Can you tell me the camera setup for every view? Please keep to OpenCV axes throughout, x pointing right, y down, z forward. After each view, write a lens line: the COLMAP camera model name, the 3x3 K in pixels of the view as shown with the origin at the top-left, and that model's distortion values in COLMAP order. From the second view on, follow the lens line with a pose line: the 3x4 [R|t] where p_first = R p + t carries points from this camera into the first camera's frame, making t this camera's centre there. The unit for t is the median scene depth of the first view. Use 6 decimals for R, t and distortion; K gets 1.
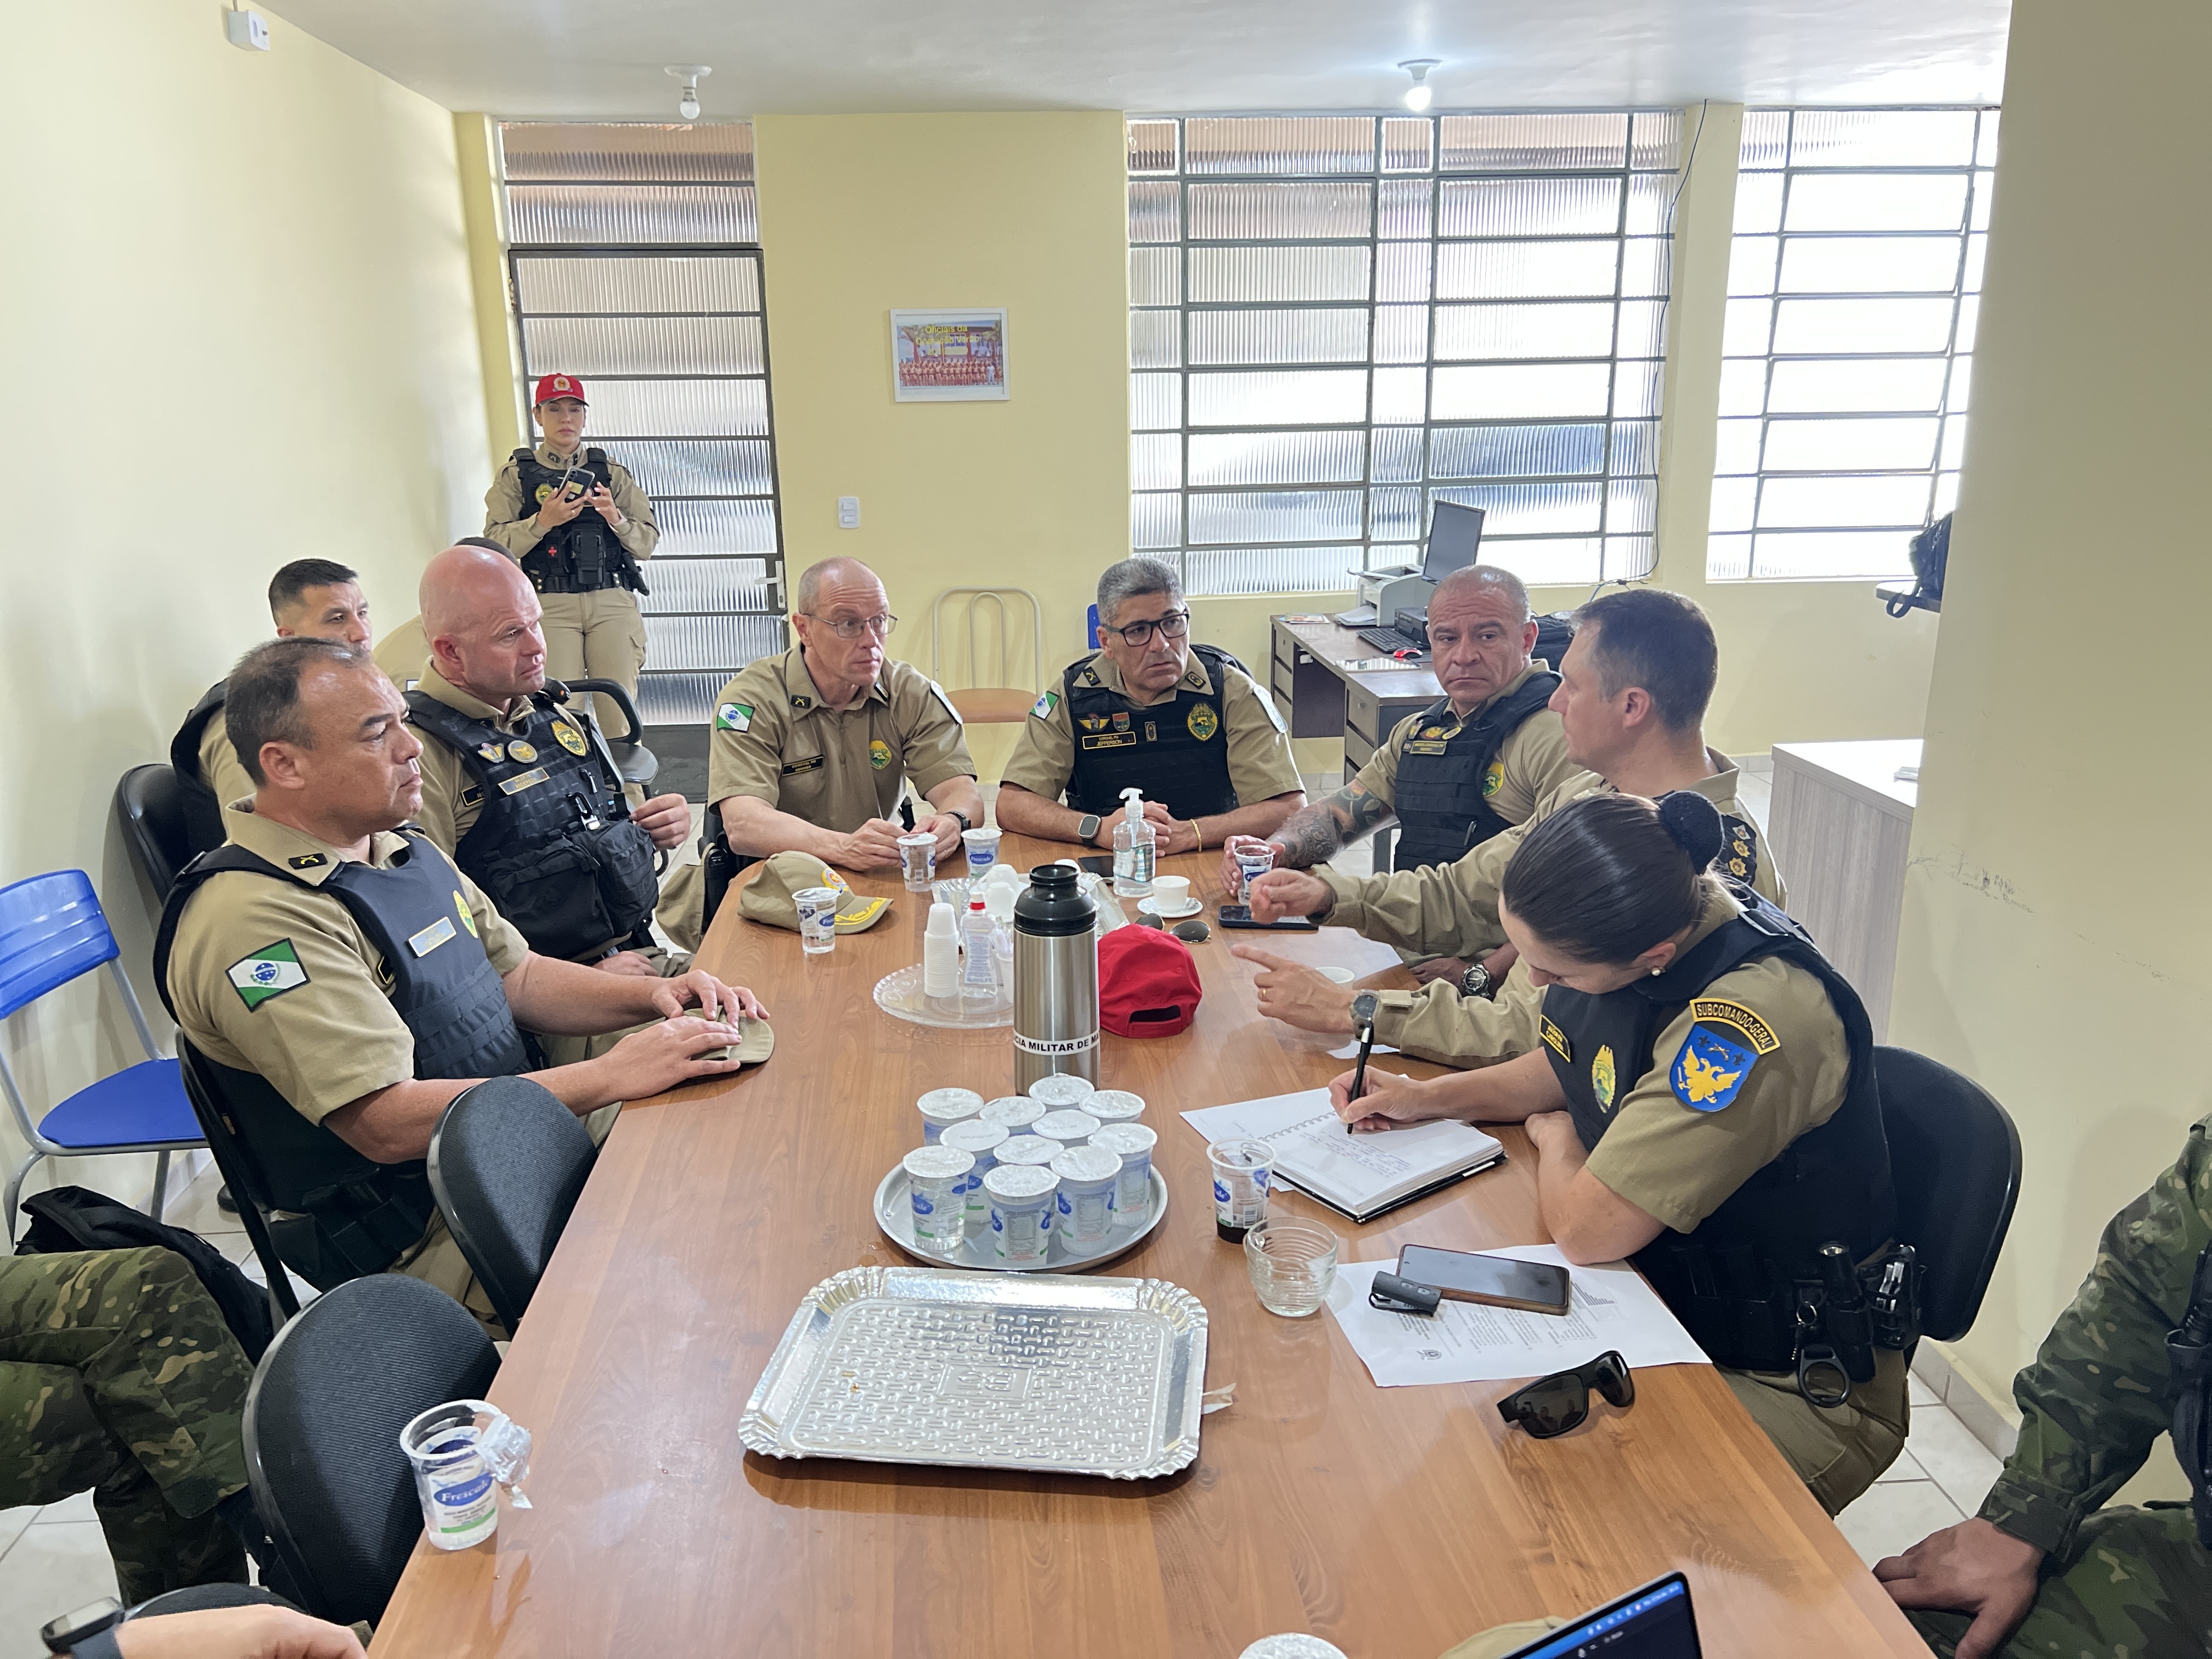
lens RADIAL K [[1676.5, 0, 1103.3], [0, 1676.5, 862.9], [0, 0, 1]] dist [0.042085, -0.052316]
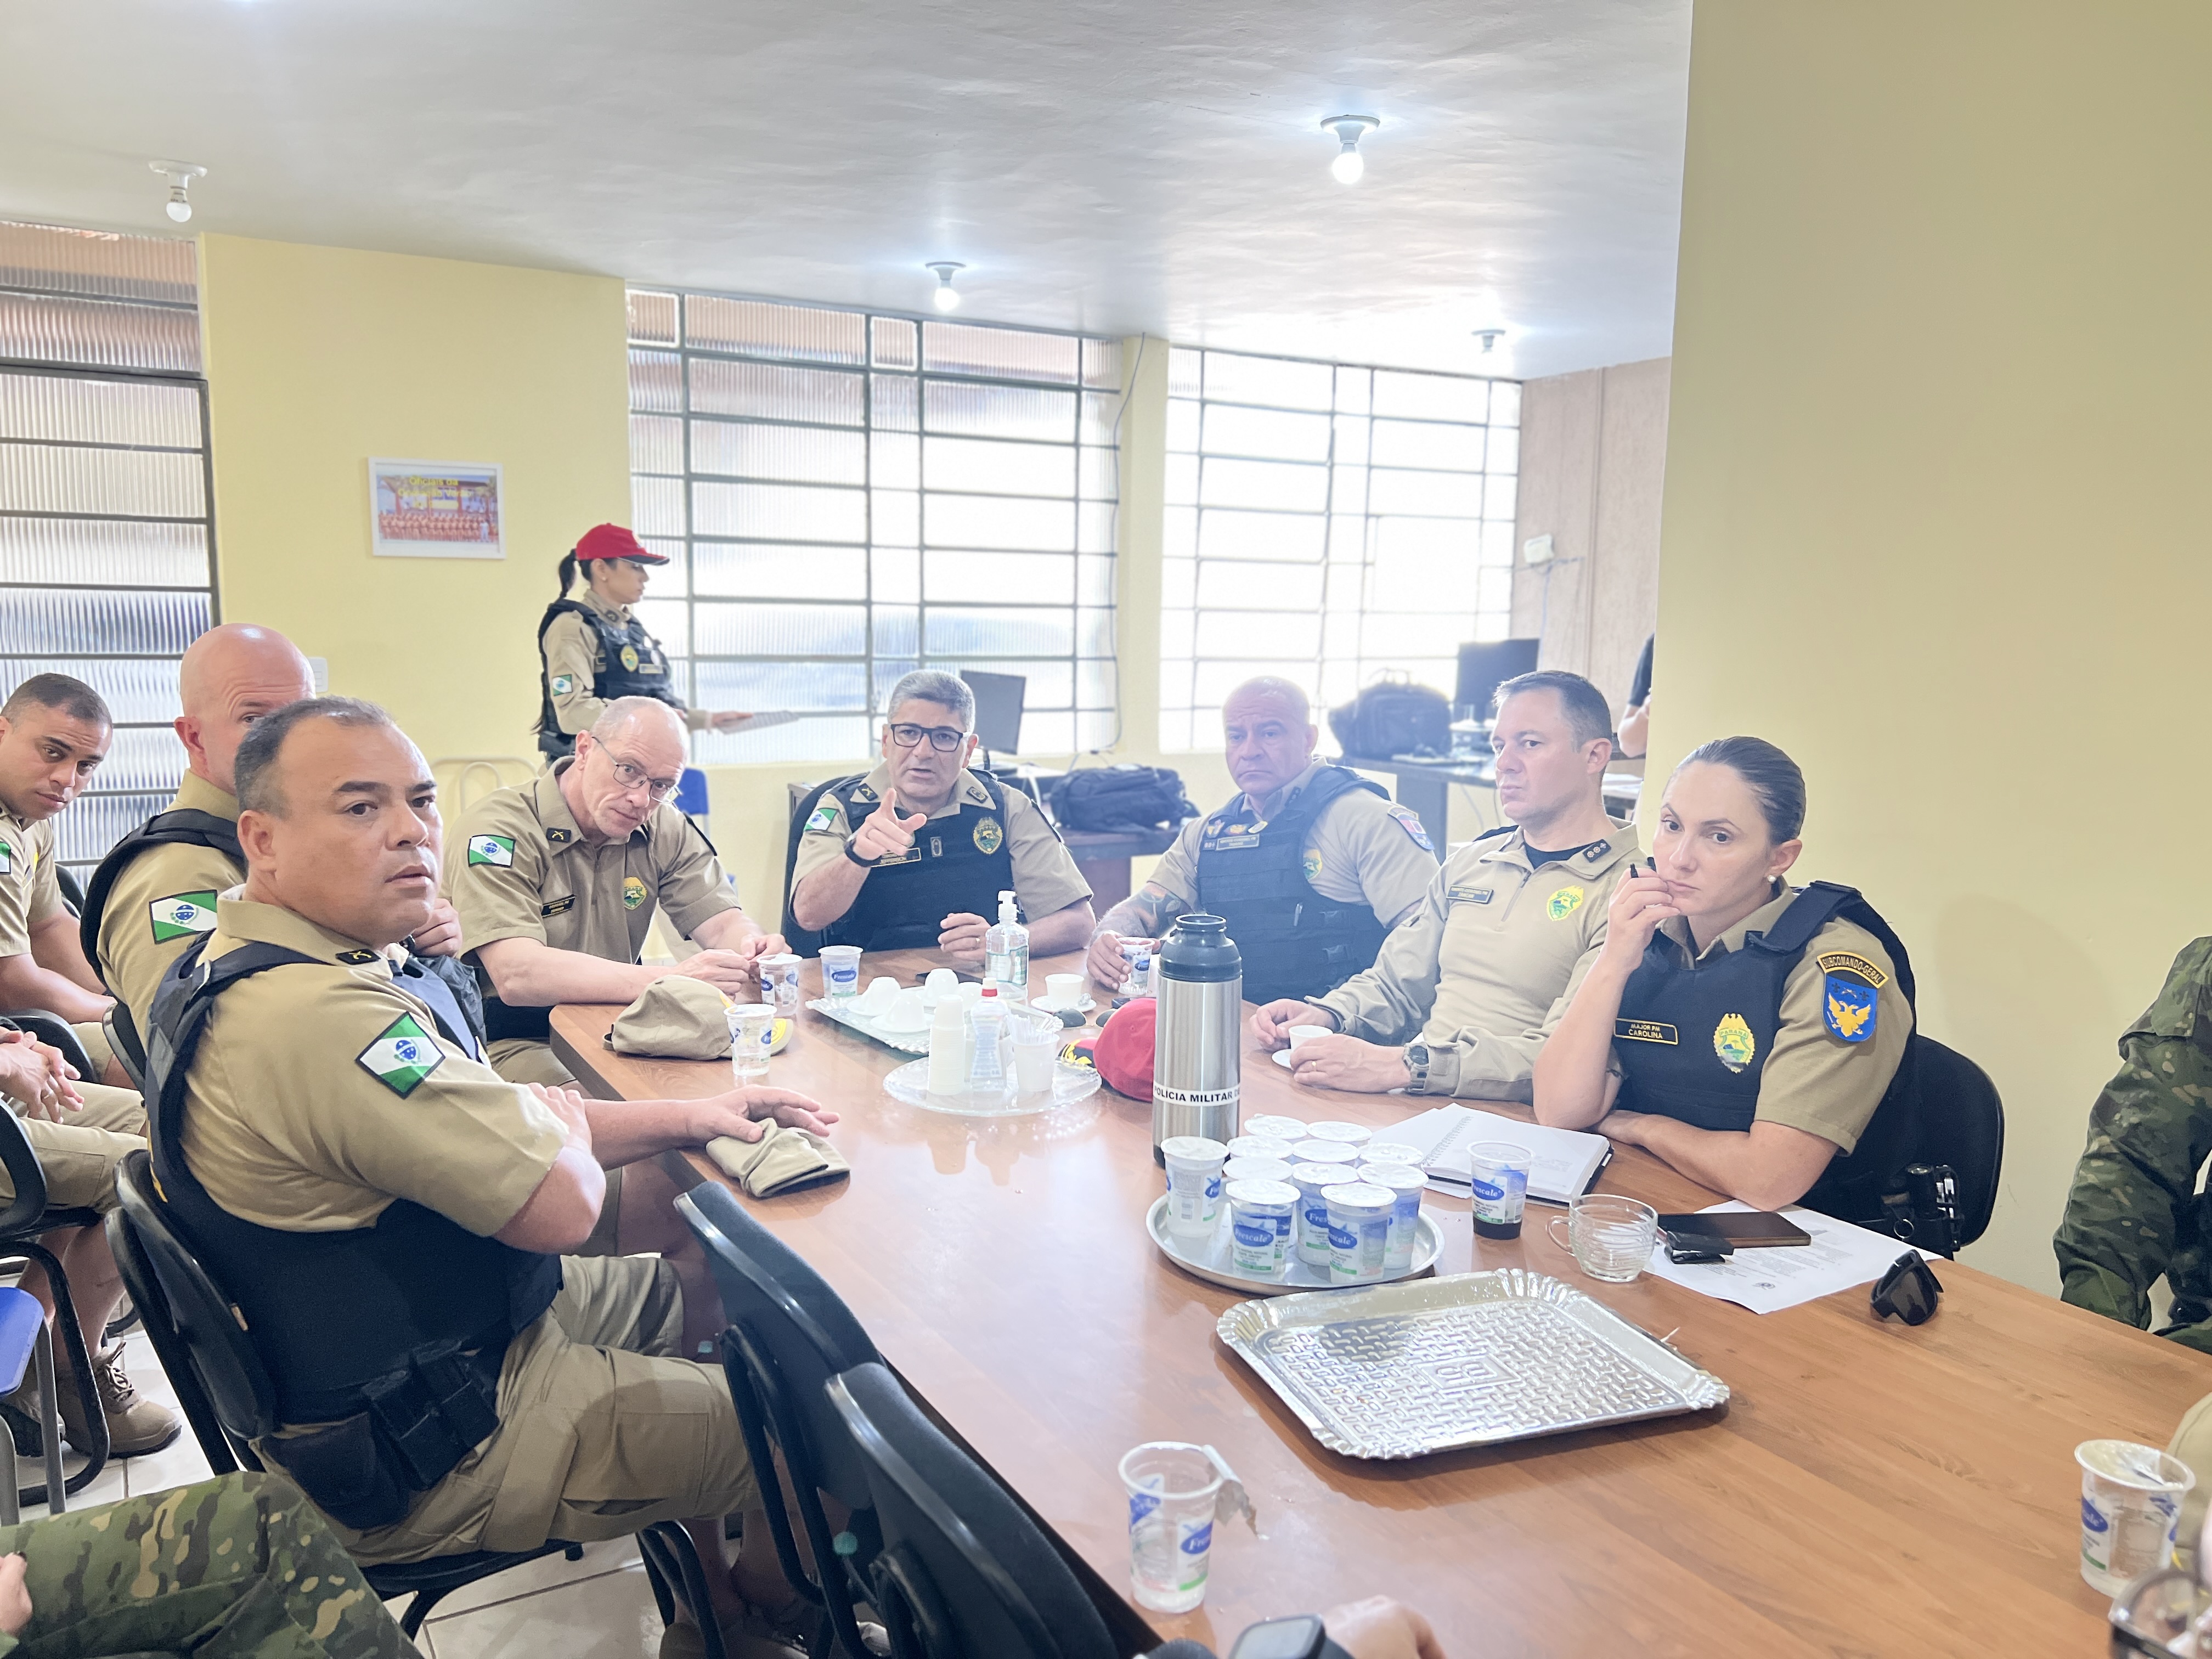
lens RADIAL K [[1676.5, 0, 1103.3], [0, 1676.5, 862.9], [0, 0, 1]] dist [0.042085, -0.052316]
pose [[0.895348, -0.034702, 0.444014, -0.182979], [0.094795, 0.988964, -0.113860, 0.029309], [-0.435163, 0.144035, 0.888756, 0.050555]]
